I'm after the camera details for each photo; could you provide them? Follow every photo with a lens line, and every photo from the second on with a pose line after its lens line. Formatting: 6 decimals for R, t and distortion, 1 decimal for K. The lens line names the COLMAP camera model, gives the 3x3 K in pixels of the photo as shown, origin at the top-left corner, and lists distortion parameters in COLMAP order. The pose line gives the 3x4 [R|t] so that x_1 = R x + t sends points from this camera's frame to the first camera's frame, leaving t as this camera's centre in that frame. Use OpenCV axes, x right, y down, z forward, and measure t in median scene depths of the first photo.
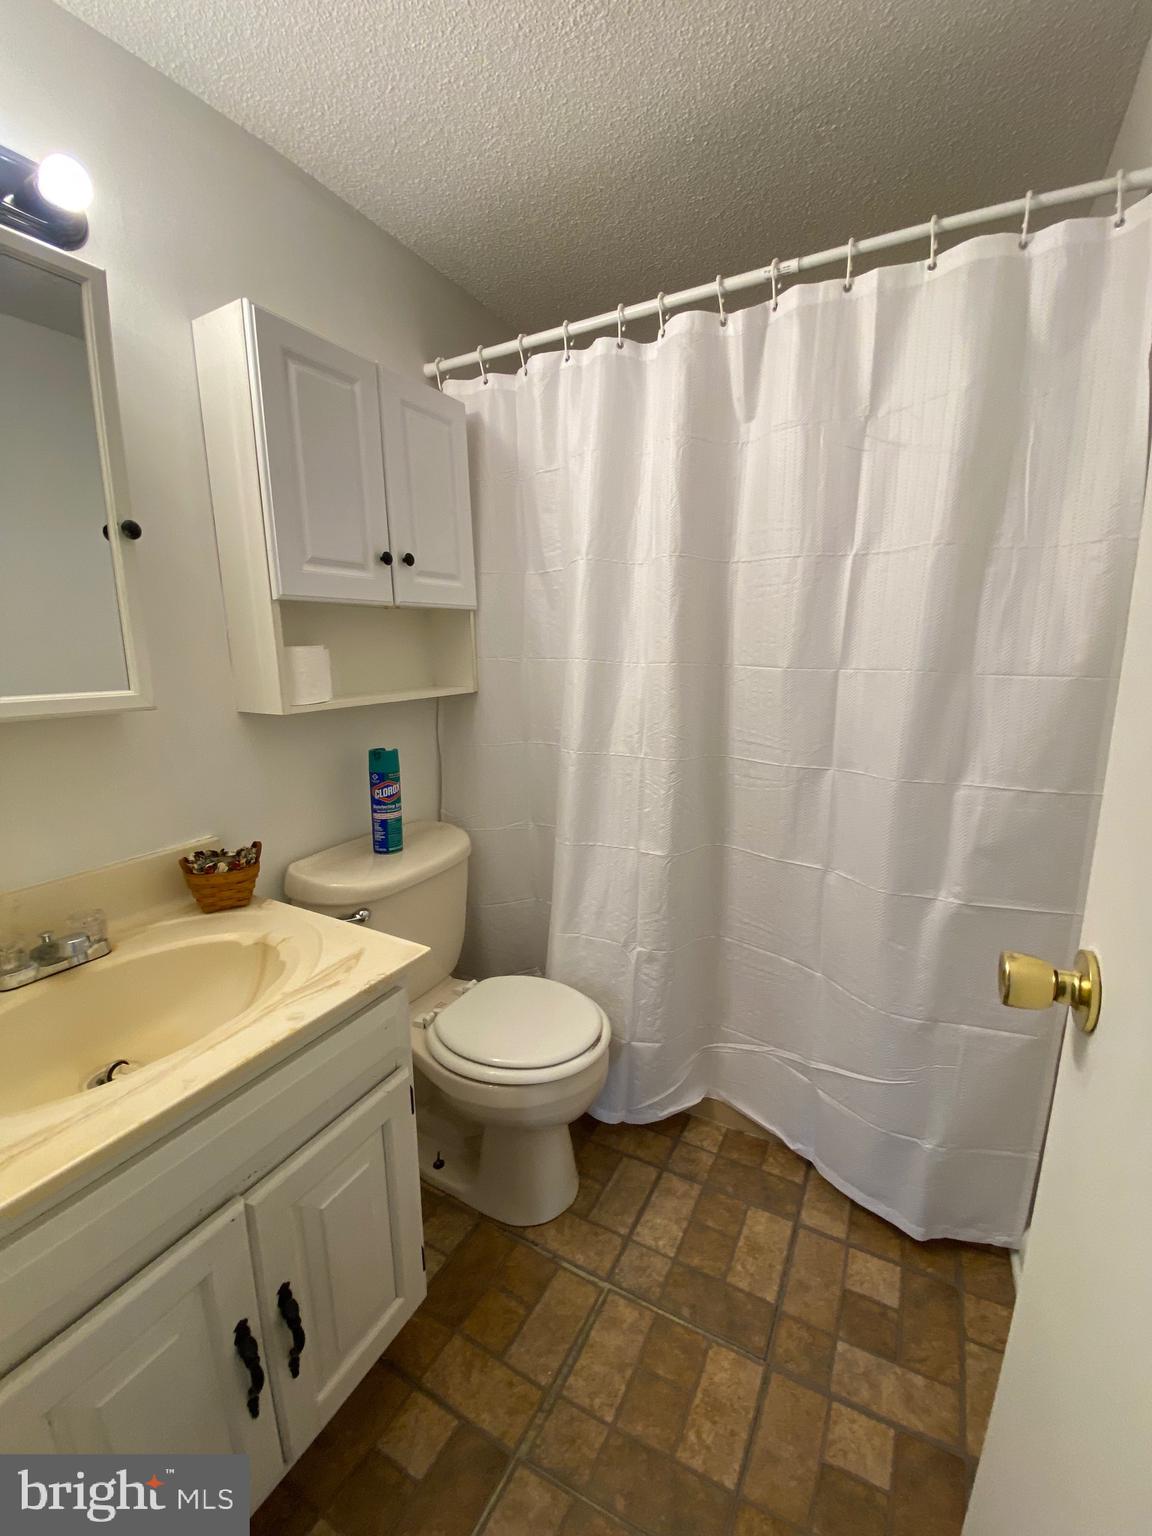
lens RADIAL K [[619.9, 0, 574.3], [0, 619.9, 774.9], [0, 0, 1]] dist [0.012516, -0.016960]
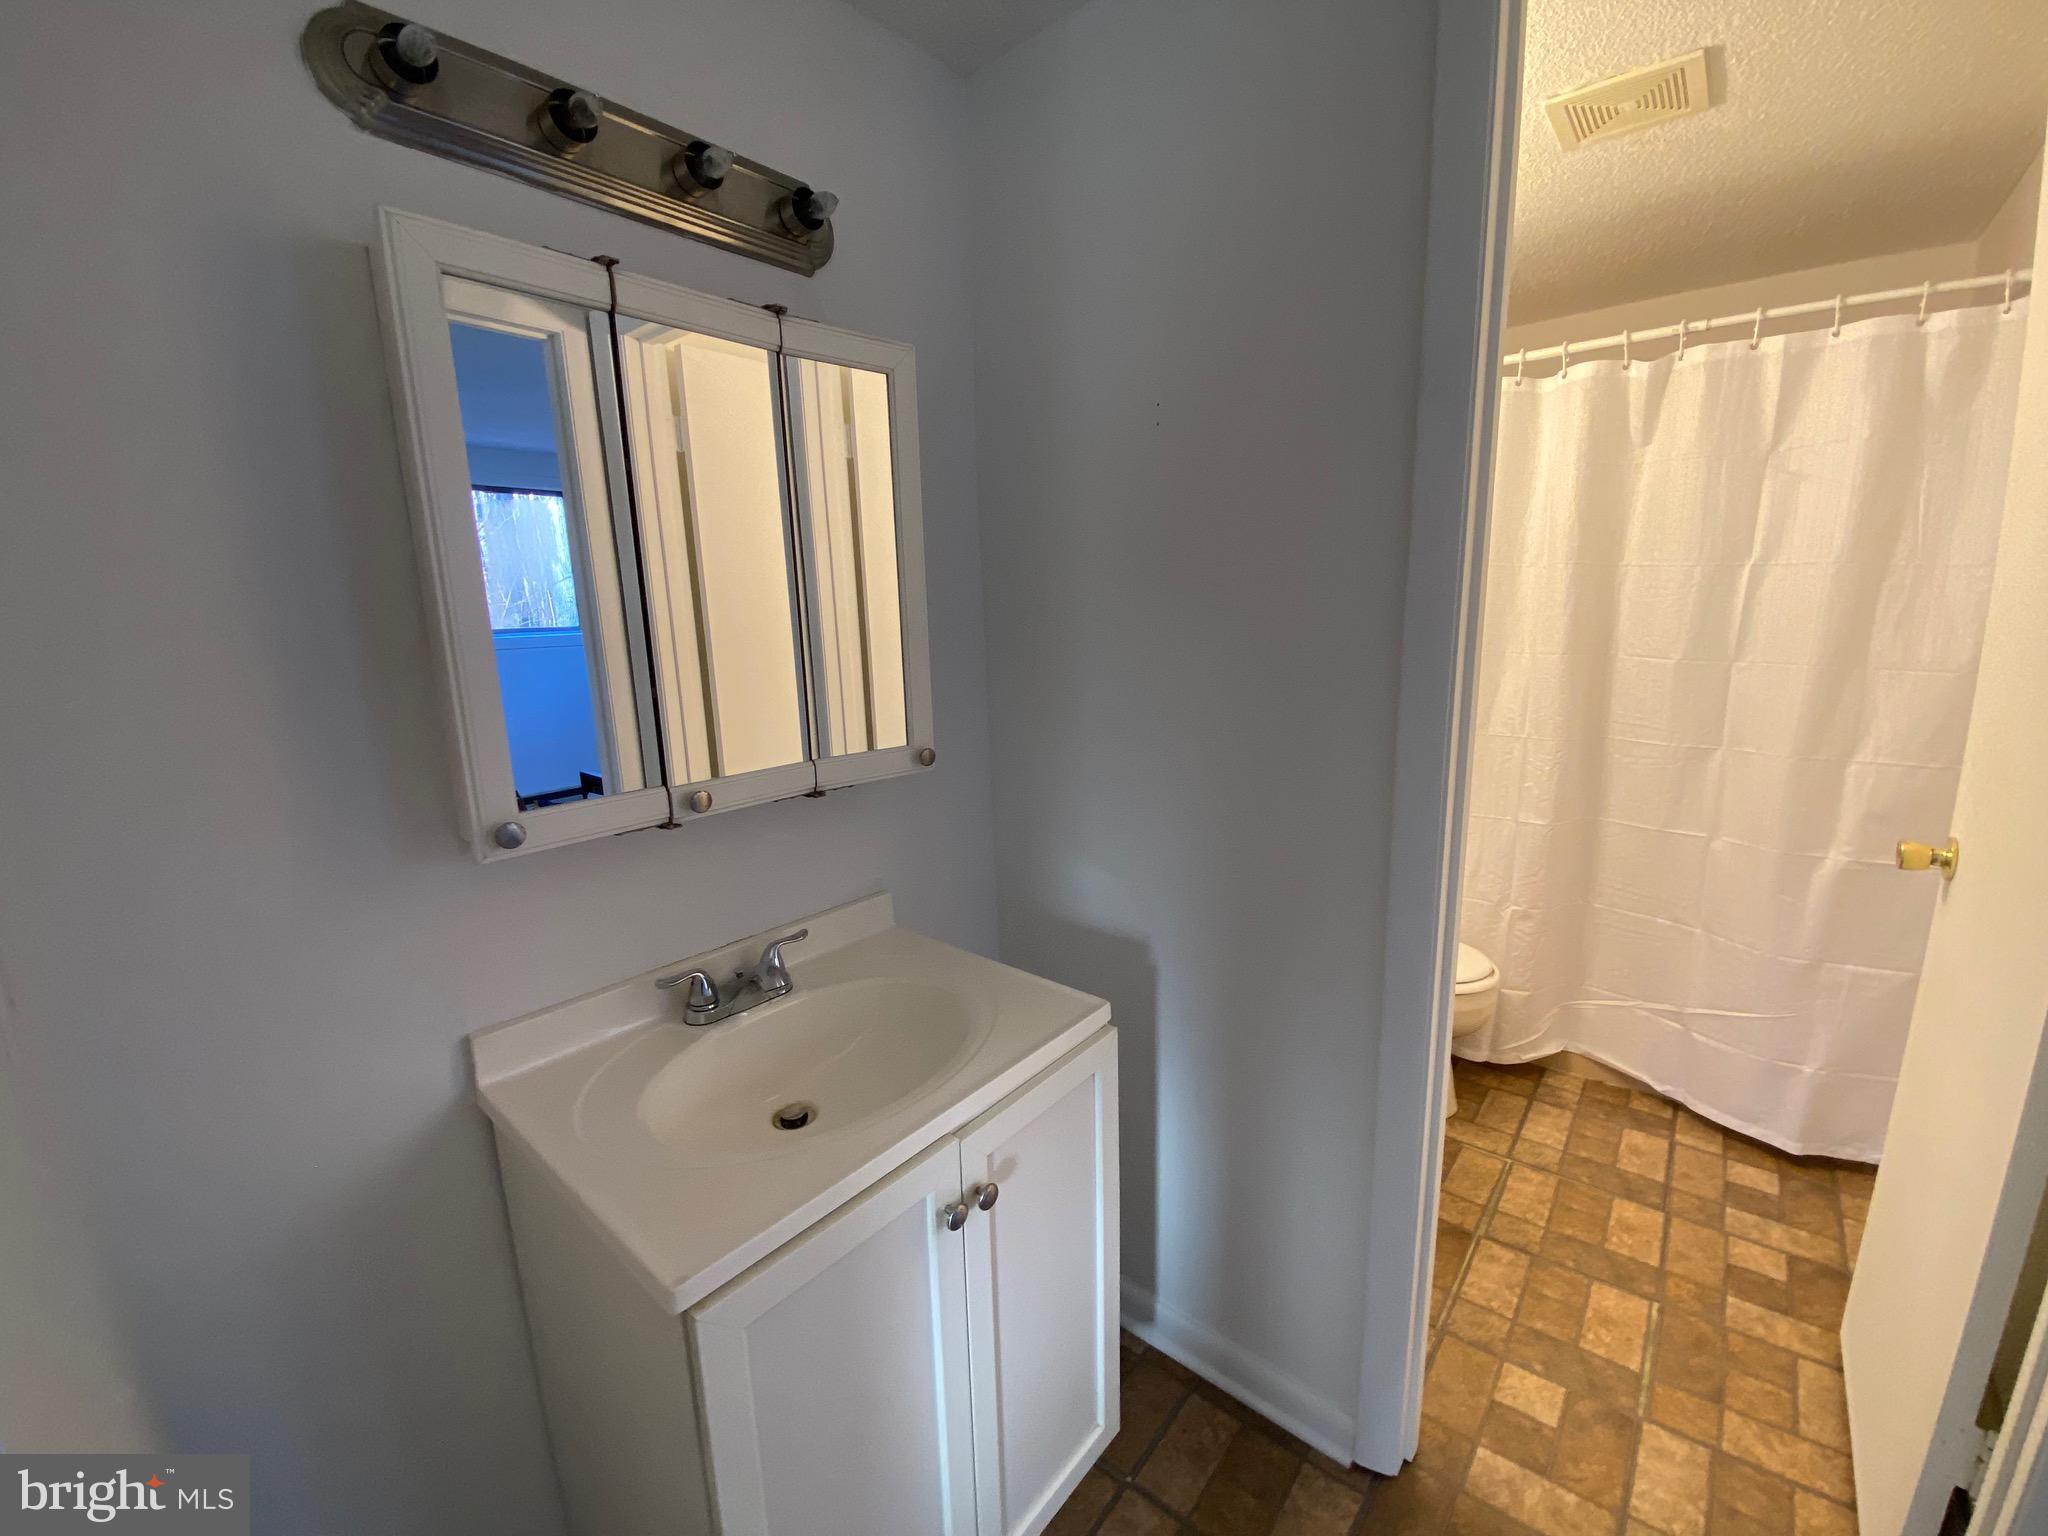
lens RADIAL K [[826.6, 0, 1015.3], [0, 826.6, 781.4], [0, 0, 1]] dist [0.012516, -0.016960]
pose [[0.979836, 0.018805, -0.198918, -0.615690], [-0.016103, 0.999755, 0.015195, 0.054045], [0.199155, -0.011685, 0.979898, -0.836204]]
